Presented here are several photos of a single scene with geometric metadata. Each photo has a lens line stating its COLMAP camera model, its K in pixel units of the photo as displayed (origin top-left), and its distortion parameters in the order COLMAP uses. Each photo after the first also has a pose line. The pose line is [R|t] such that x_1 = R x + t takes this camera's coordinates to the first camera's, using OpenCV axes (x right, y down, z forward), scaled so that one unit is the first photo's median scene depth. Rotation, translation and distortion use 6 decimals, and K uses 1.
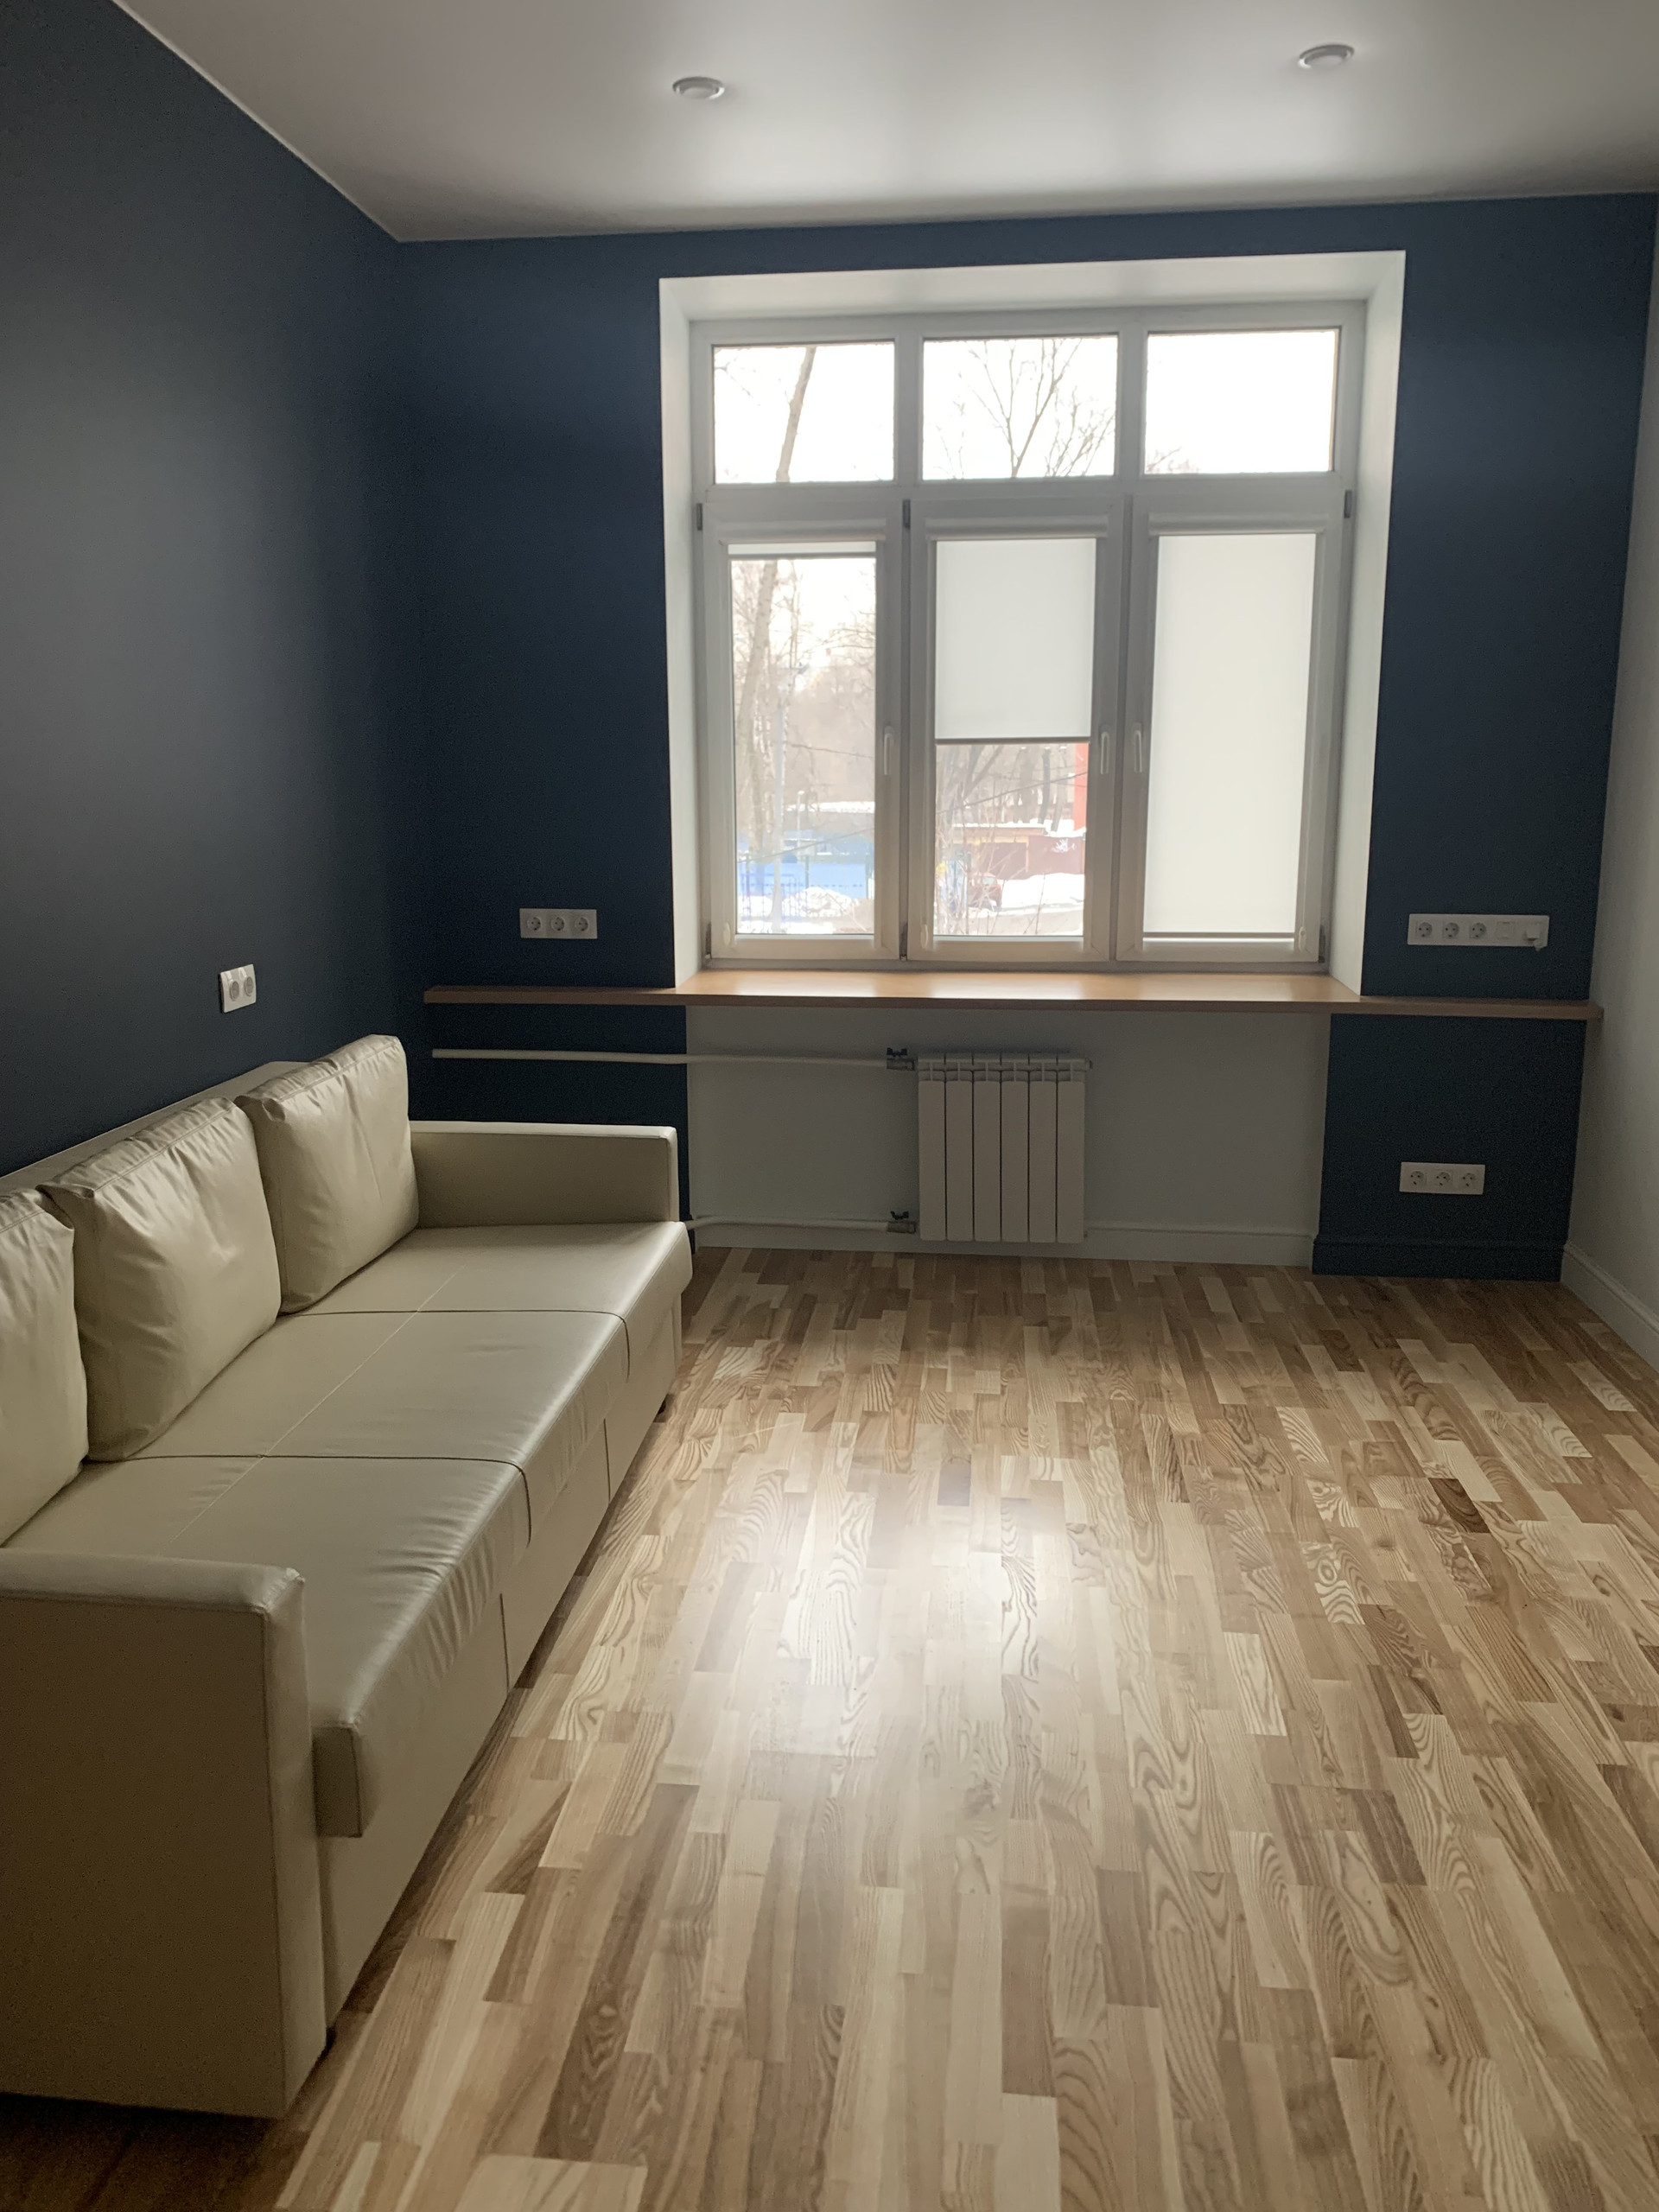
lens RADIAL K [[1670.0, 0, 830.5], [0, 1670.0, 1109.0], [0, 0, 1]] dist [0.023516, -0.003828]
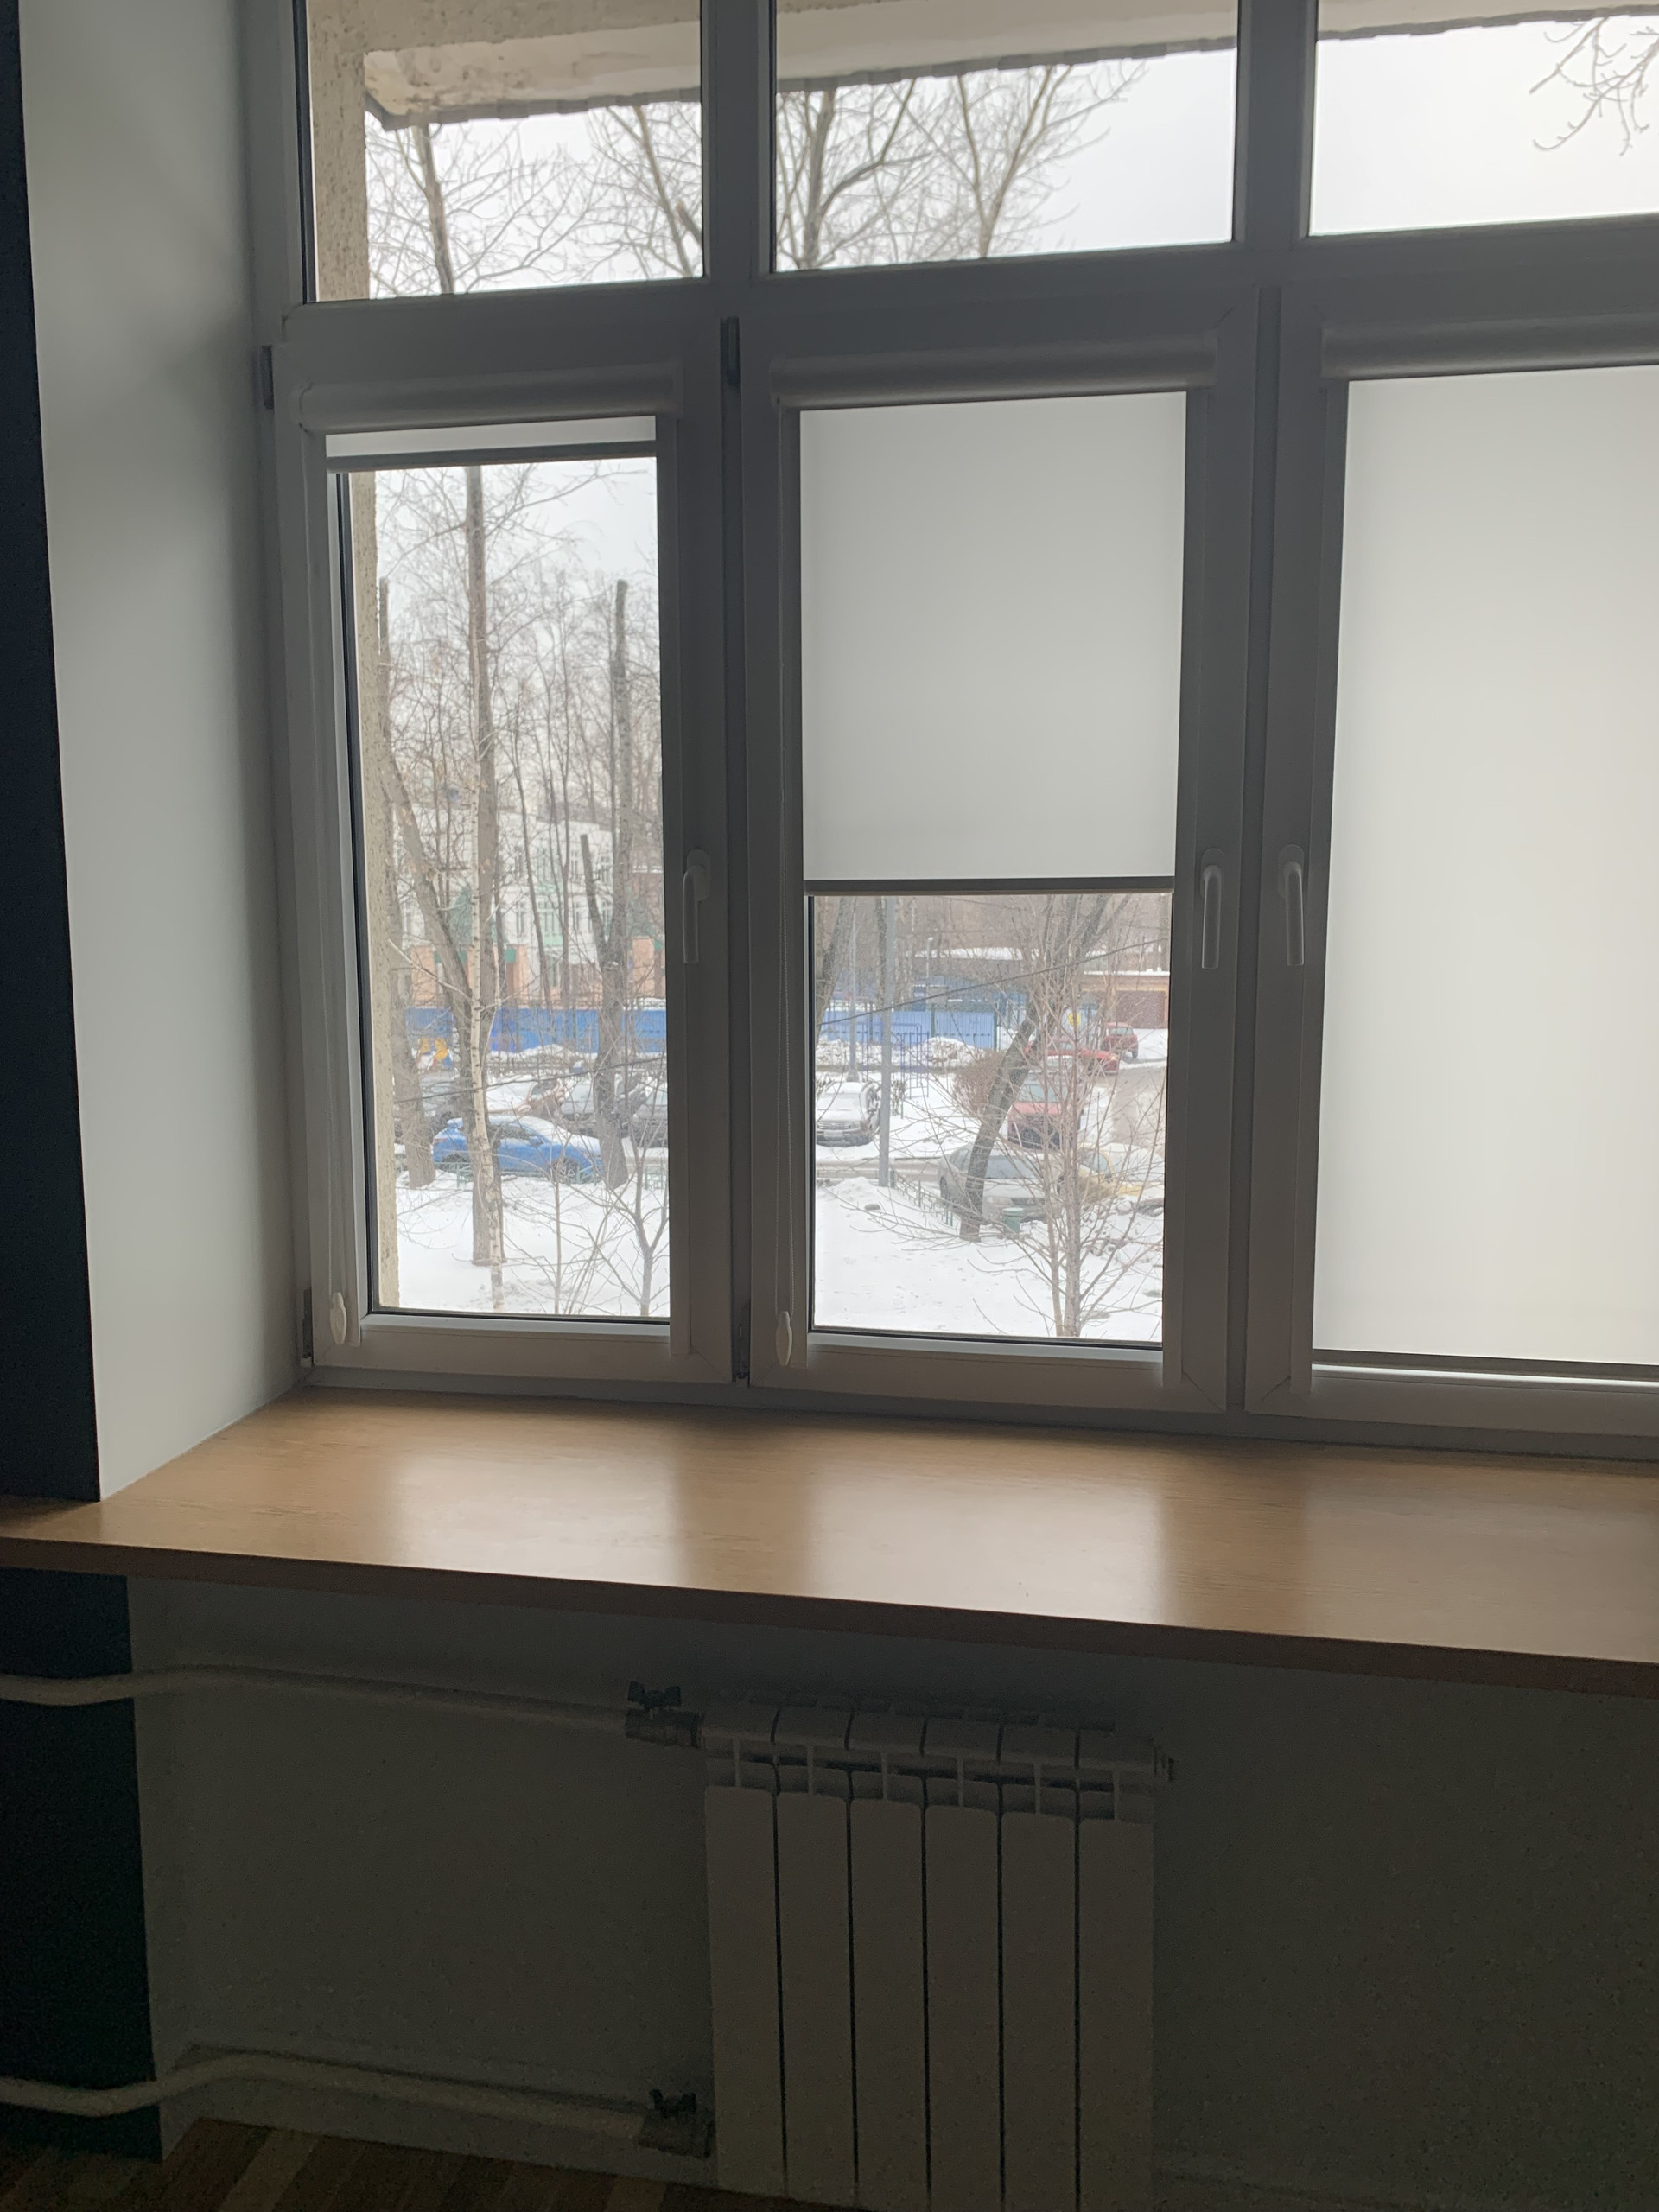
lens RADIAL K [[1670.0, 0, 827.1], [0, 1670.0, 1102.2], [0, 0, 1]] dist [0.023516, -0.003828]
pose [[0.996341, 0.011921, -0.084633, 0.105695], [-0.019356, 0.995970, -0.087579, -0.130623], [0.083248, 0.088897, 0.992556, 0.594306]]
